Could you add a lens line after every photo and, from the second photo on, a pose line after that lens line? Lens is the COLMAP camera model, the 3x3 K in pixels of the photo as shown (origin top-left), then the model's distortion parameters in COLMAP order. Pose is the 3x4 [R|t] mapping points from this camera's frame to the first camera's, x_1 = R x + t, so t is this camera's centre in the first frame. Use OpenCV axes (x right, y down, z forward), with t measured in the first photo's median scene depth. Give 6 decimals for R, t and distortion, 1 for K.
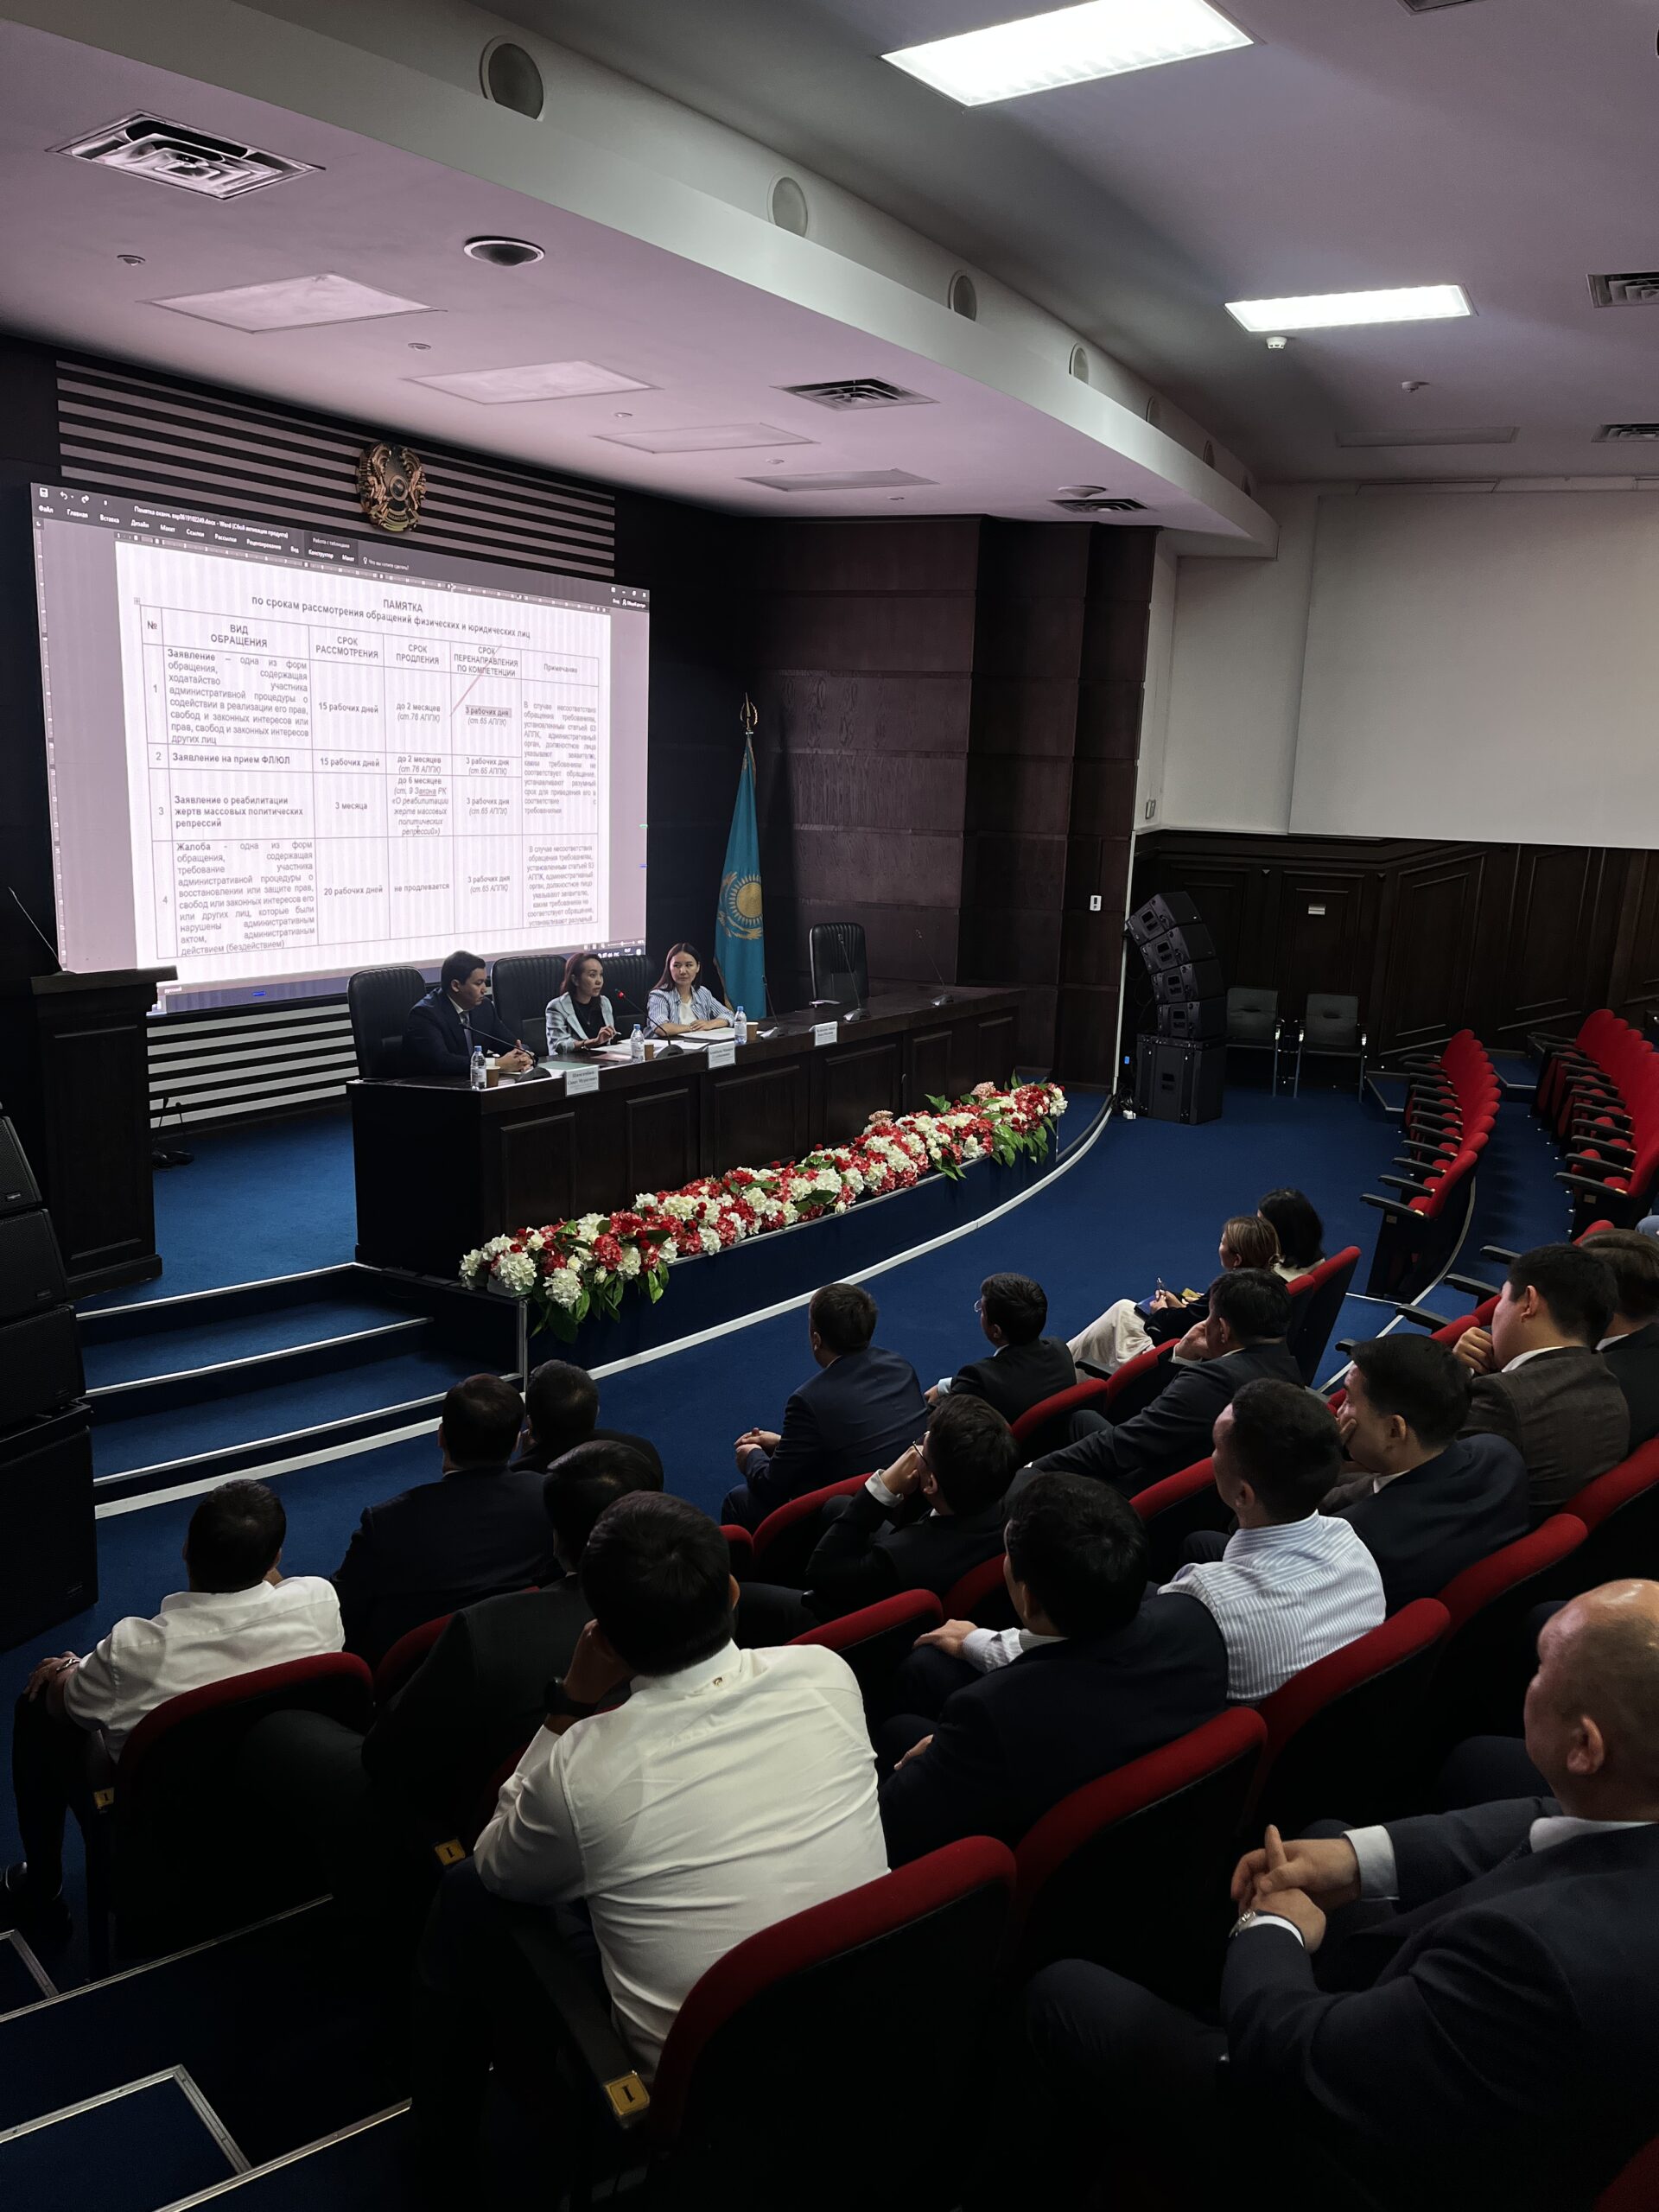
lens RADIAL K [[1679.3, 0, 829.9], [0, 1679.3, 1102.7], [0, 0, 1]] dist [-0.004483, 0.012198]
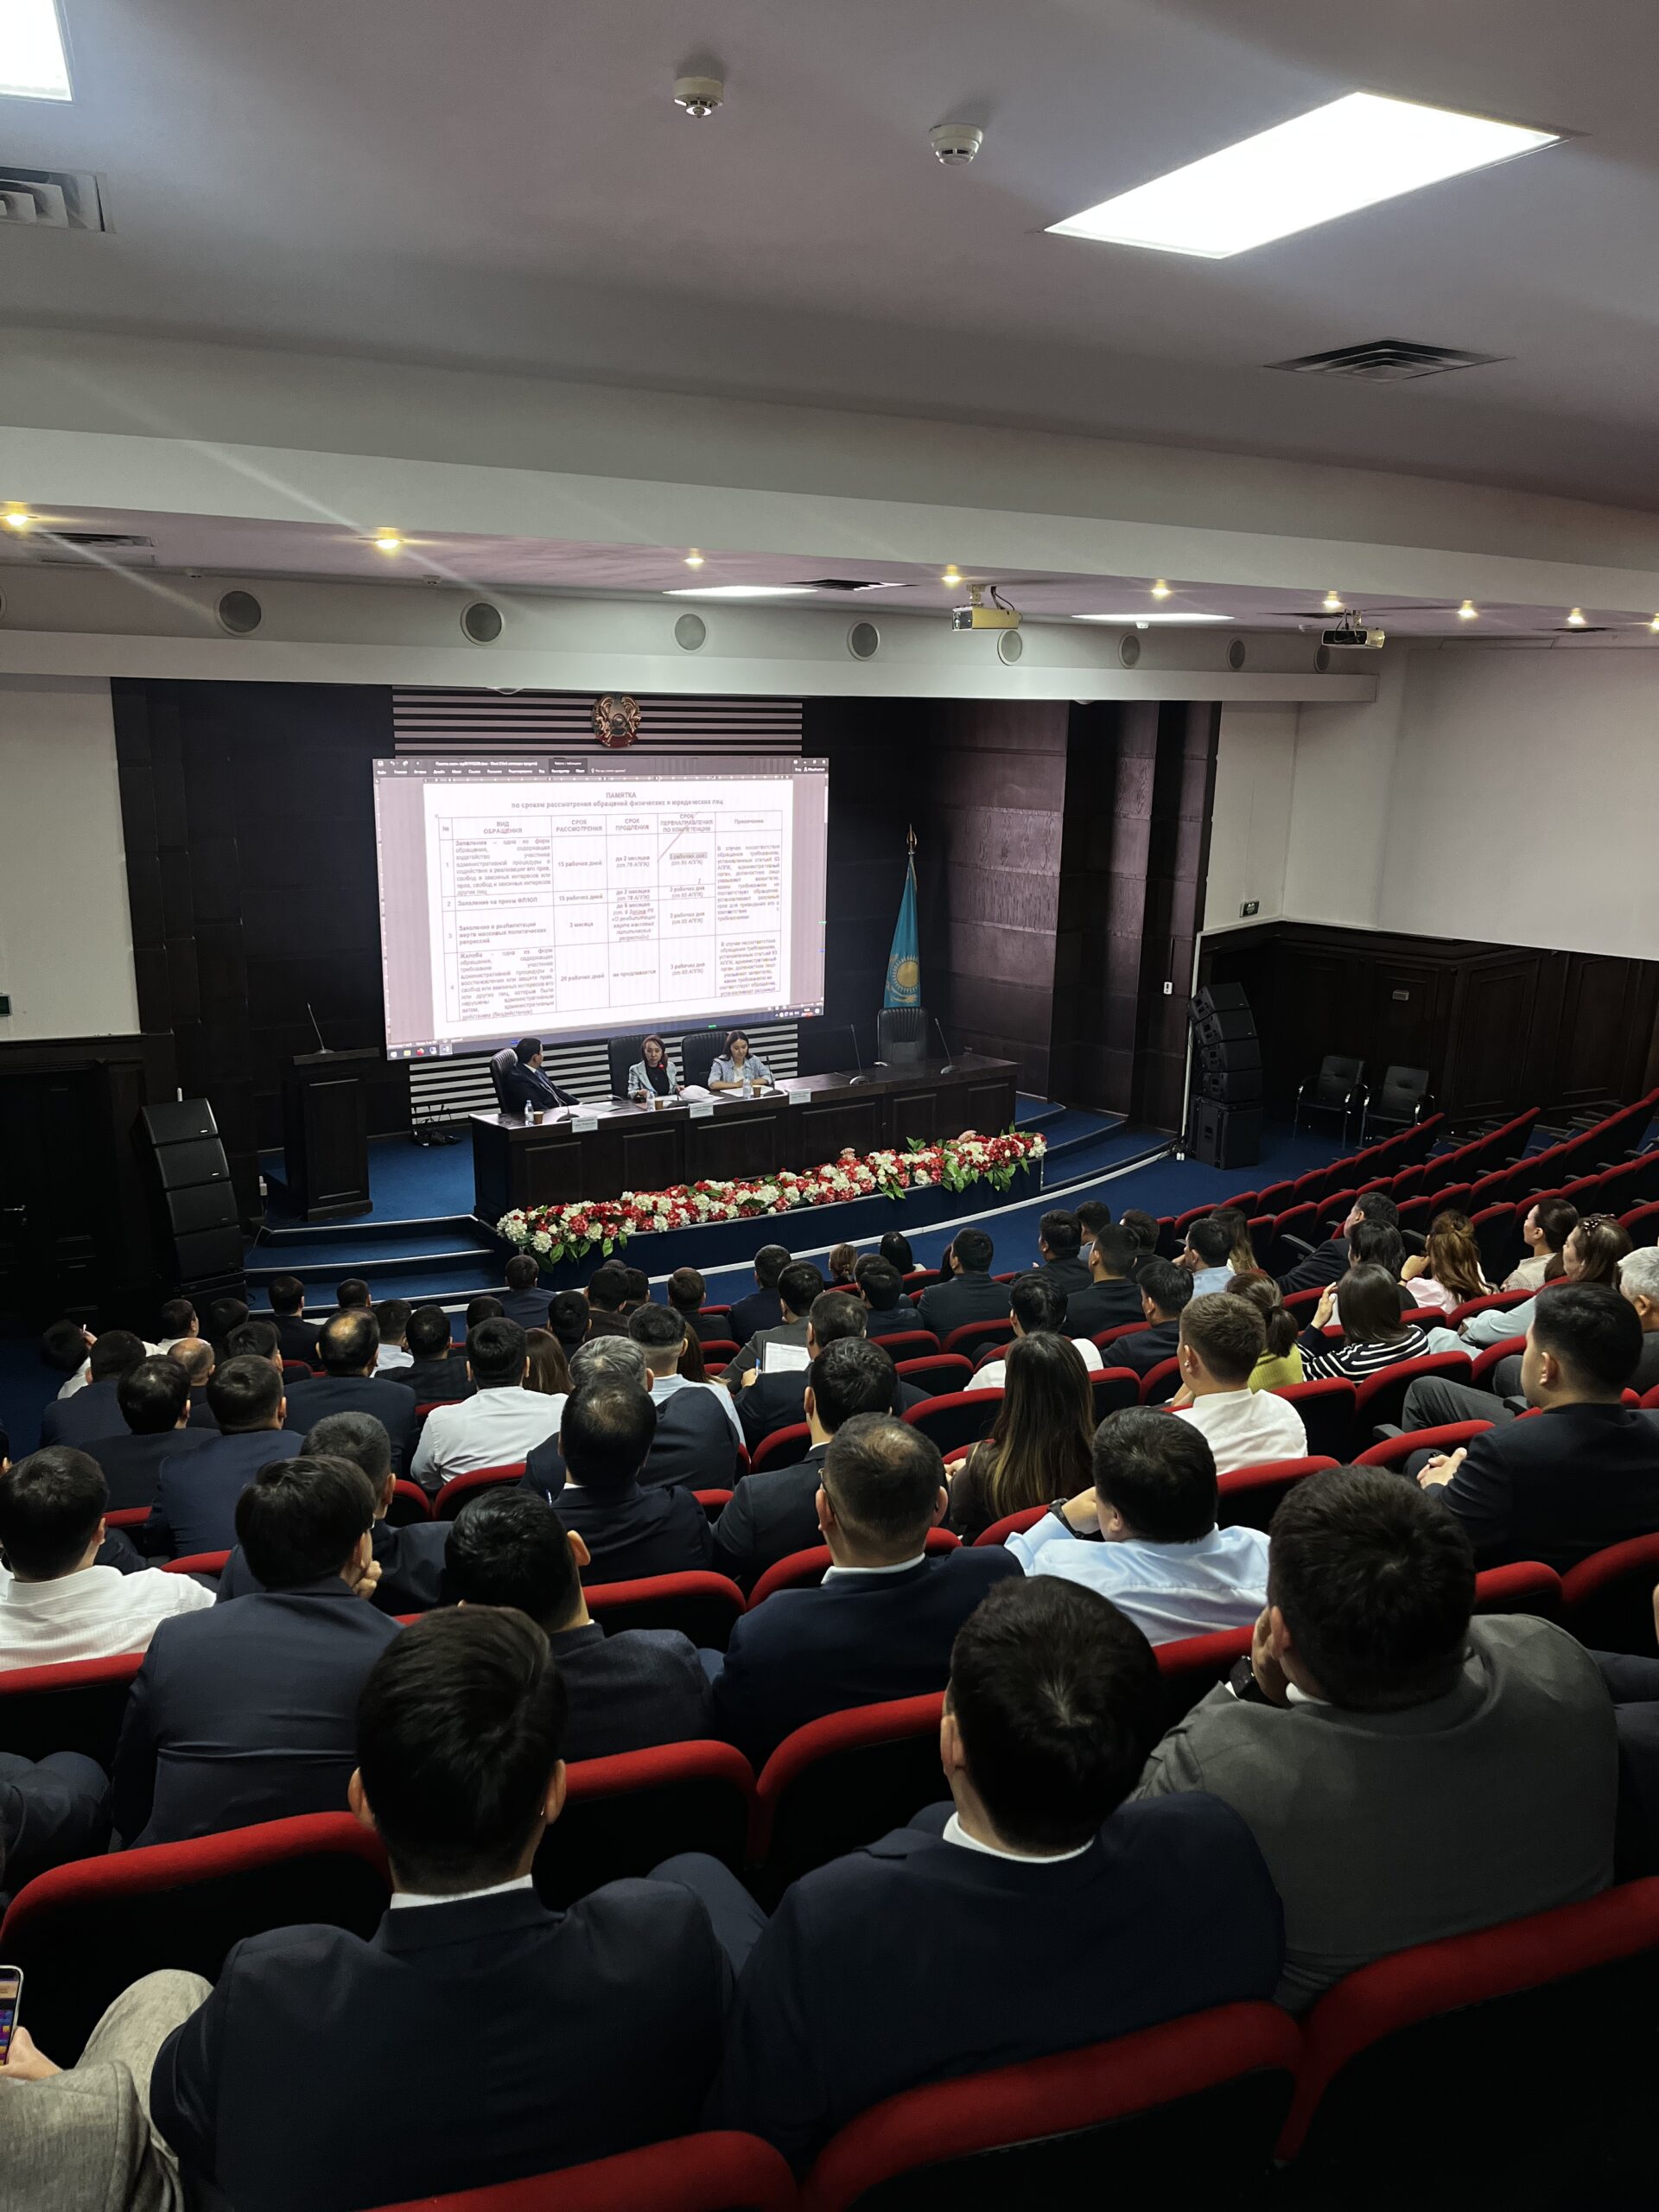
lens RADIAL K [[1679.3, 0, 829.1], [0, 1679.3, 1109.8], [0, 0, 1]] dist [-0.004483, 0.012198]
pose [[0.908887, 0.081419, -0.409018, 0.622860], [-0.064639, 0.996408, 0.054709, -0.109871], [0.412004, -0.023286, 0.910885, -0.371488]]
